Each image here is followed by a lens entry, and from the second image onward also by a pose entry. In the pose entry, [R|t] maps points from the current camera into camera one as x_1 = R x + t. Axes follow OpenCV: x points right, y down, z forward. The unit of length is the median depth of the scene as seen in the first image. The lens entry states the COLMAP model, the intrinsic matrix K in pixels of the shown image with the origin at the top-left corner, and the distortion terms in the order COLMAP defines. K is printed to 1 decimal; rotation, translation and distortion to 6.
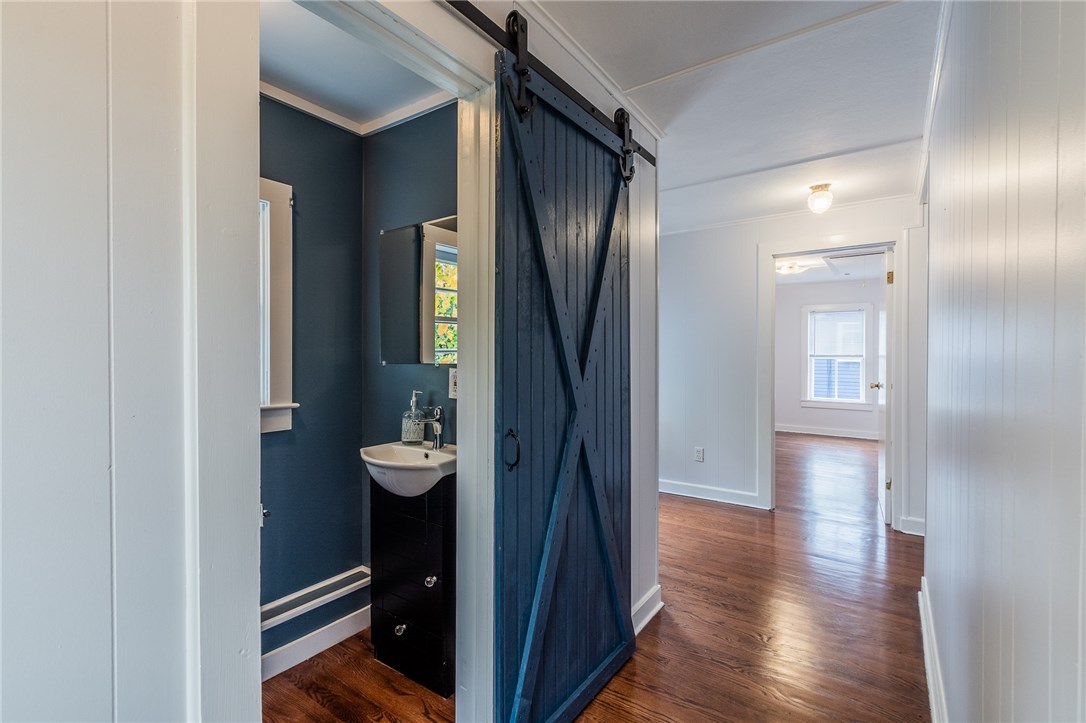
lens RADIAL K [[485.5, 0, 552.0], [0, 485.5, 342.0], [0, 0, 1]] dist [0.000842, -0.003171]
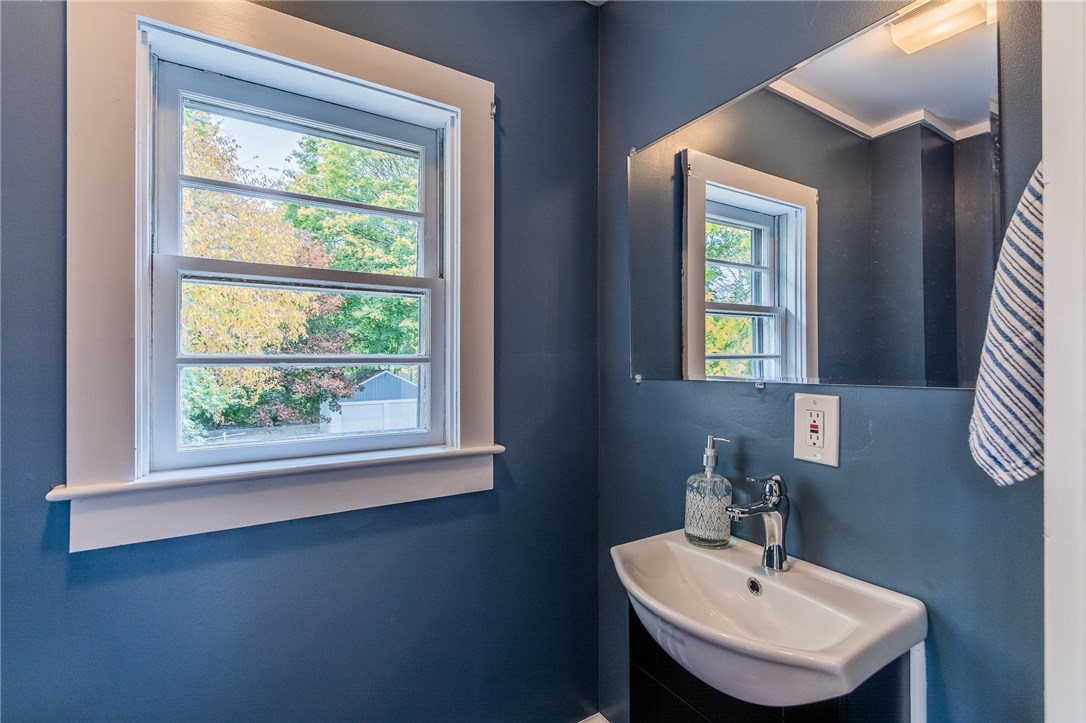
lens RADIAL K [[485.5, 0, 543.2], [0, 485.5, 359.6], [0, 0, 1]] dist [0.000842, -0.003171]
pose [[0.916551, 0.002334, -0.399910, -0.242185], [0.000690, 0.999972, 0.007416, 0.018917], [0.399917, -0.007073, 0.916524, 0.478213]]
